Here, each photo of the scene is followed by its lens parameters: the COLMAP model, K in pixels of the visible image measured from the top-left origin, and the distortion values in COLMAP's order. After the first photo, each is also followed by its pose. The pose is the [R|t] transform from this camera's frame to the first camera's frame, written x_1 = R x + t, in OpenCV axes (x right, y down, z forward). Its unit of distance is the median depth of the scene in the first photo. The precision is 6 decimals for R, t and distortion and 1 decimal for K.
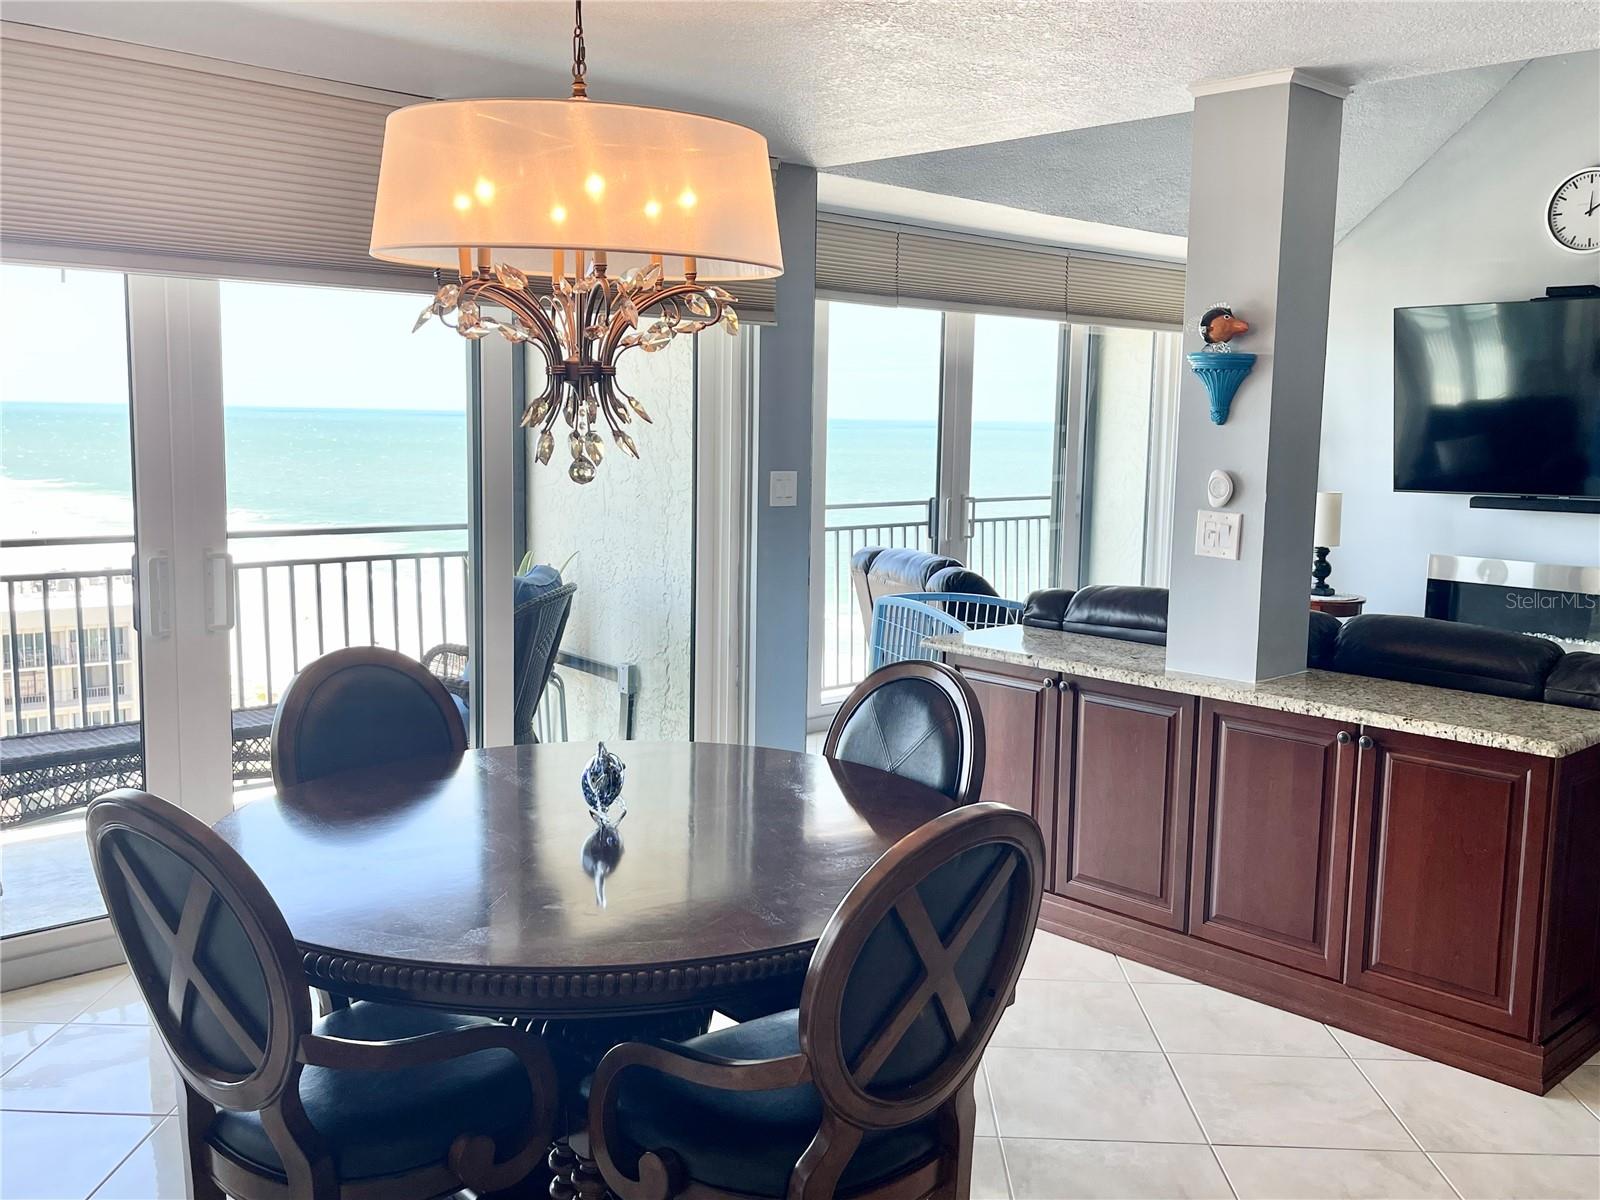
lens RADIAL K [[1457.2, 0, 802.2], [0, 1457.2, 613.6], [0, 0, 1]] dist [0.013549, 0.000000]
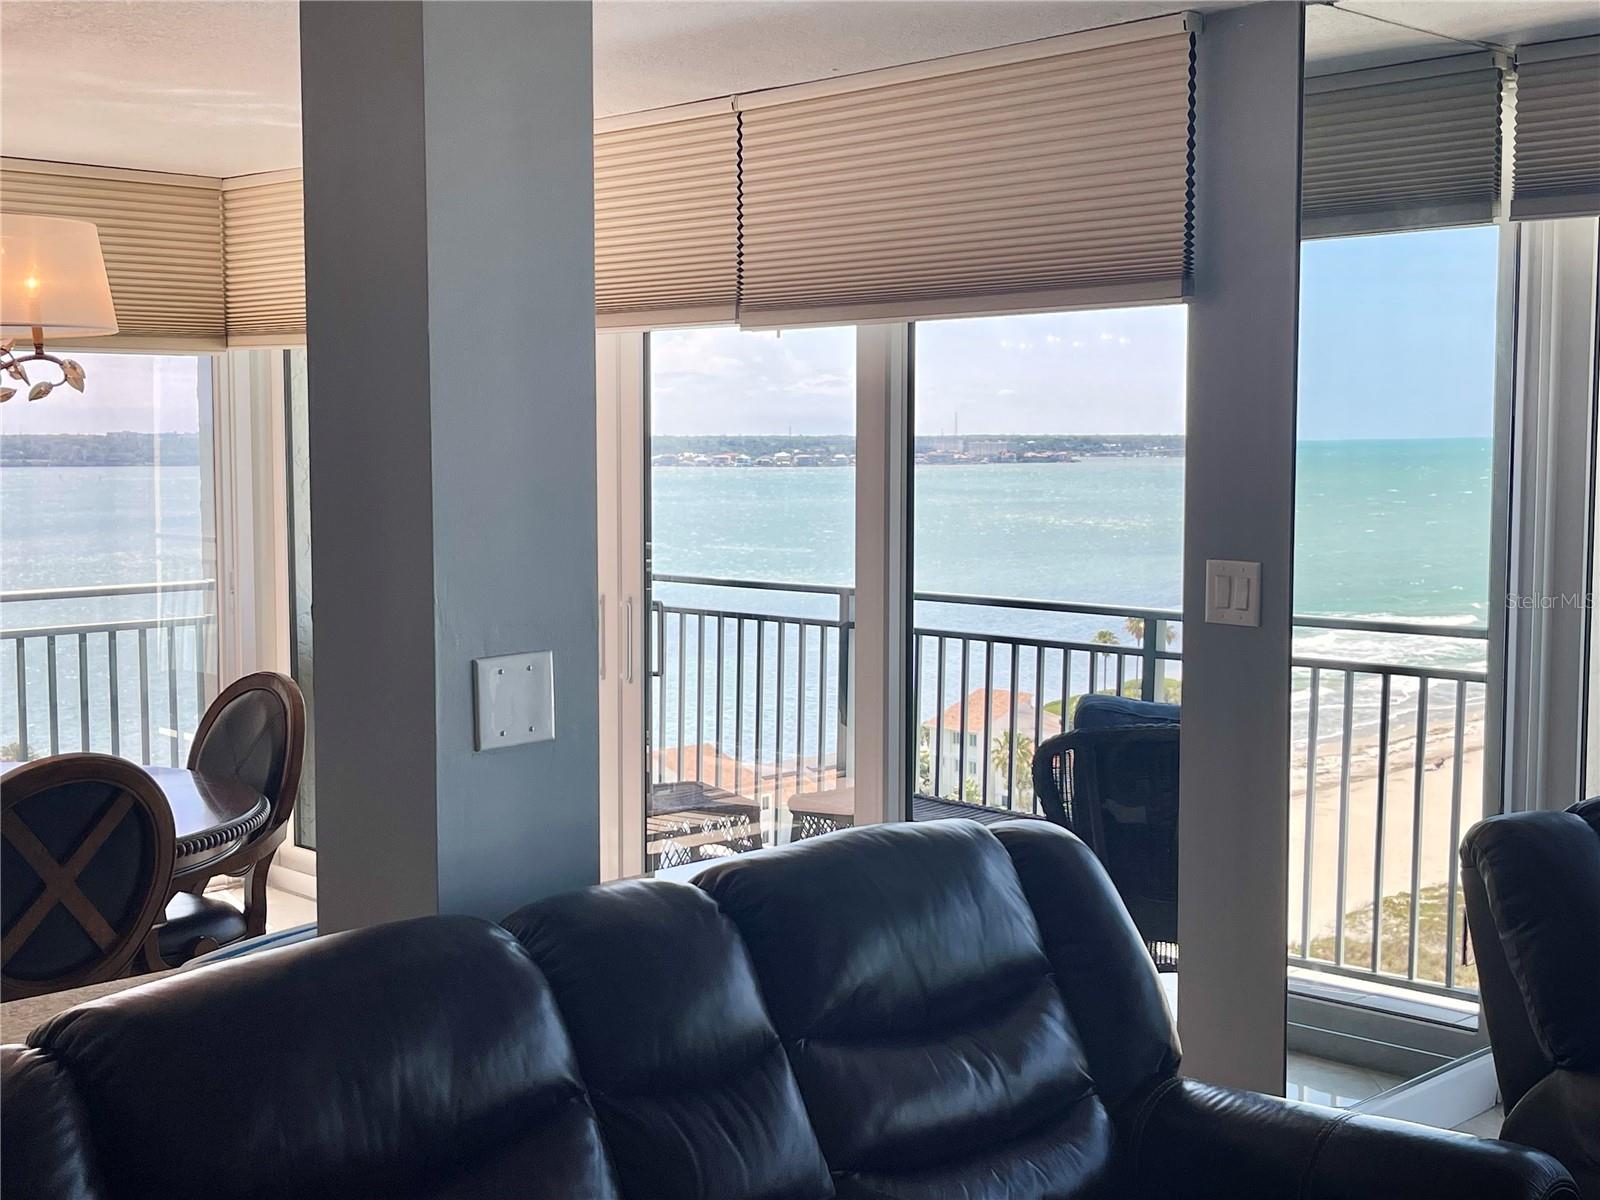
lens RADIAL K [[2024.4, 0, 794.7], [0, 2024.4, 601.8], [0, 0, 1]] dist [-0.007214, 0.000000]
pose [[-0.006034, 0.051661, -0.998646, 0.837286], [-0.139318, 0.988881, 0.051997, -0.102376], [0.990229, 0.139444, 0.001231, 0.897758]]
